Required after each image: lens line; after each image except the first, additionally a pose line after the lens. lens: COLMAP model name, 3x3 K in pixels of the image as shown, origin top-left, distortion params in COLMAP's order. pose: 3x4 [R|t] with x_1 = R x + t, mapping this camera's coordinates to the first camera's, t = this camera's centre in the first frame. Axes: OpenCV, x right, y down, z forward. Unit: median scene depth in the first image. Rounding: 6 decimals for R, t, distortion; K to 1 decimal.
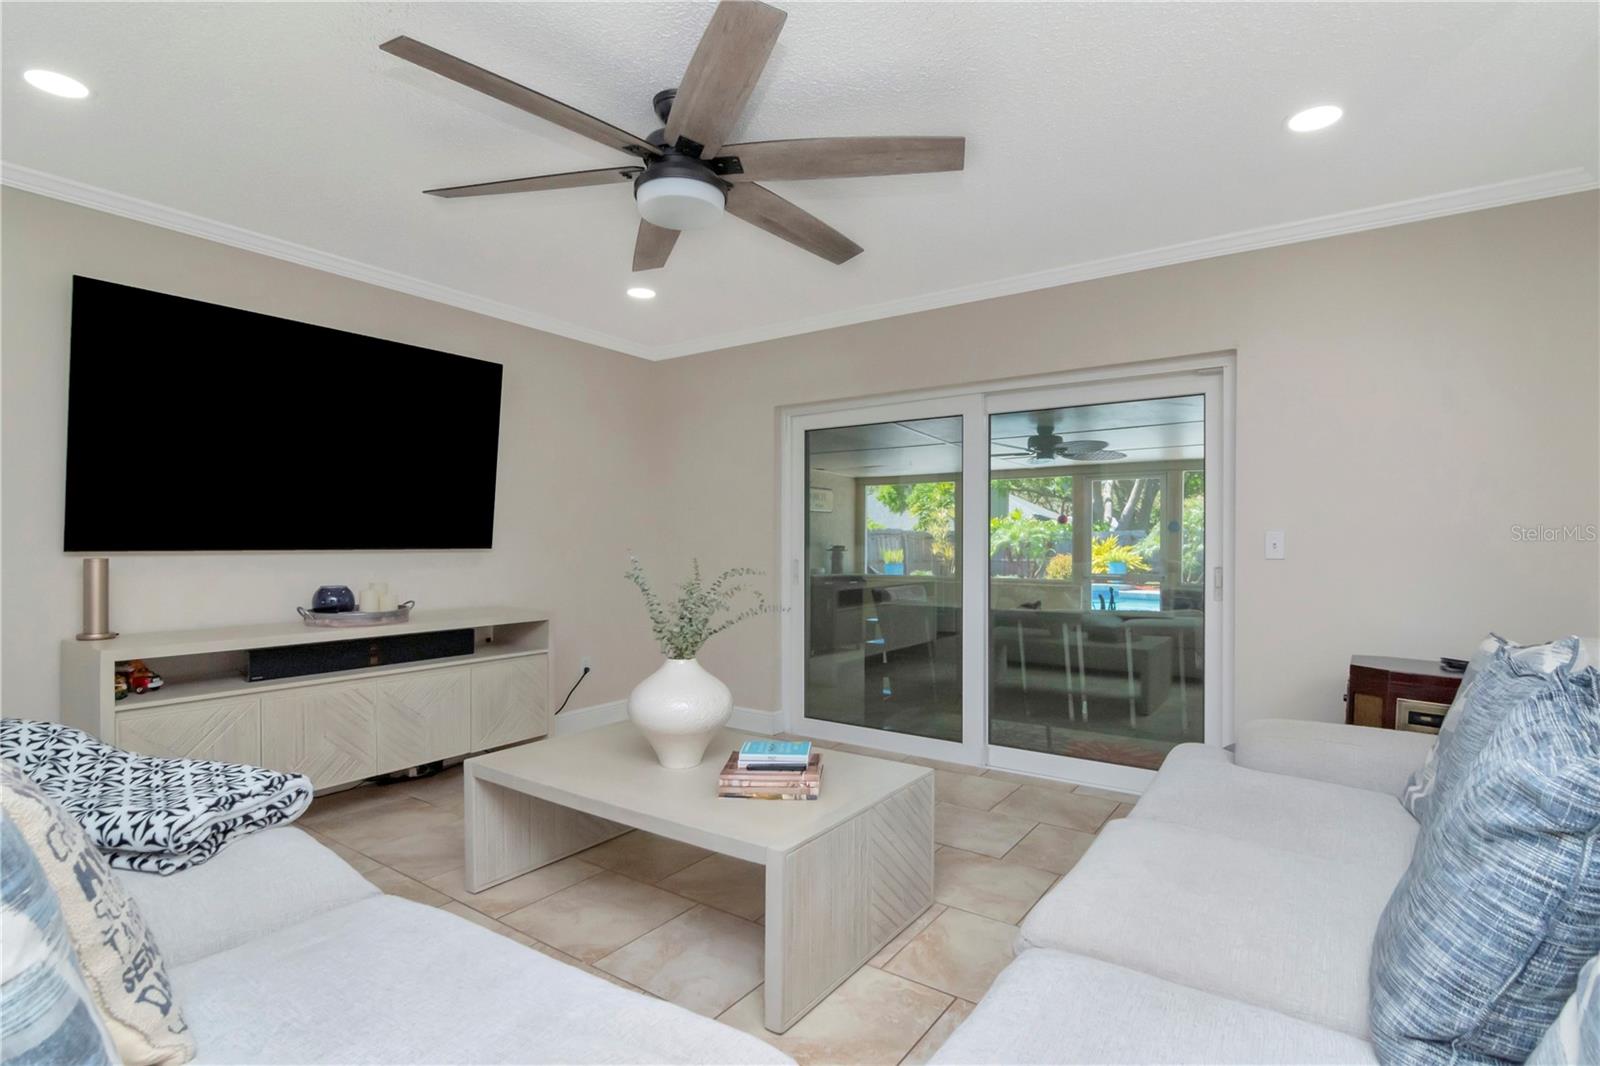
lens RADIAL K [[771.6, 0, 809.9], [0, 771.6, 540.8], [0, 0, 1]] dist [-0.009792, -0.001607]
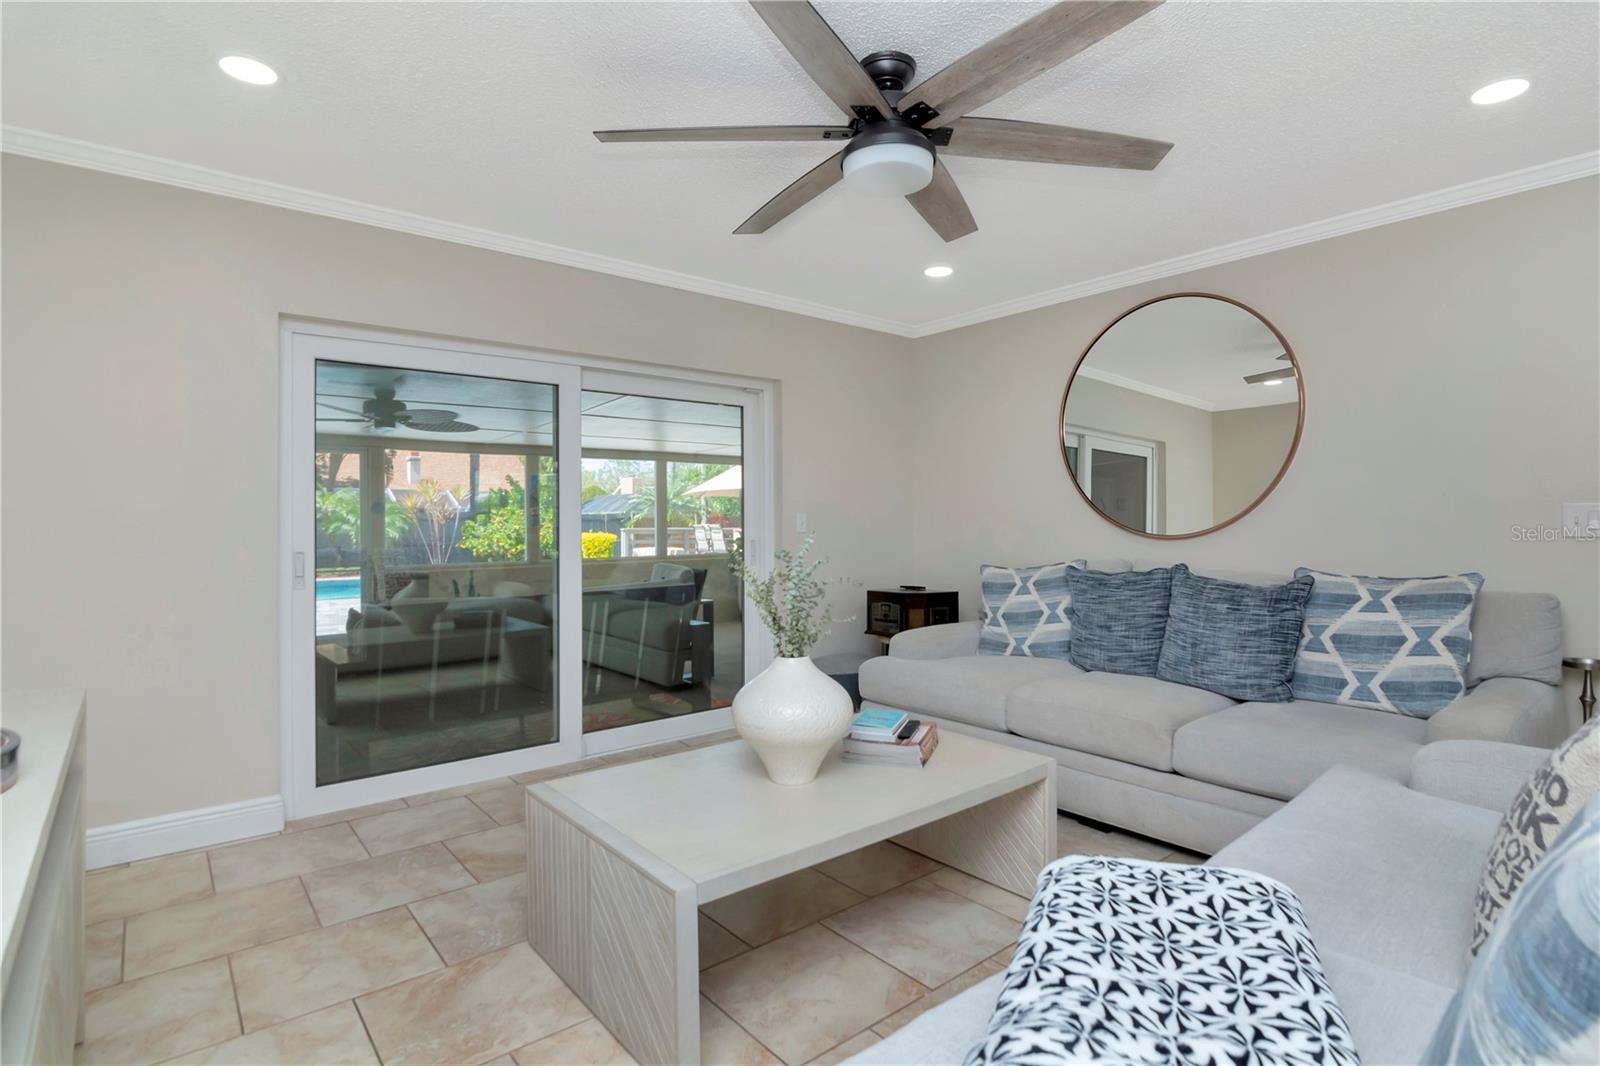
lens RADIAL K [[791.1, 0, 803.8], [0, 791.1, 520.0], [0, 0, 1]] dist [-0.024225, -0.000037]
pose [[0.274513, -0.002580, 0.961580, -0.674204], [0.006030, 0.999981, 0.000962, -0.001300], [-0.961564, 0.005534, 0.274524, 0.494956]]
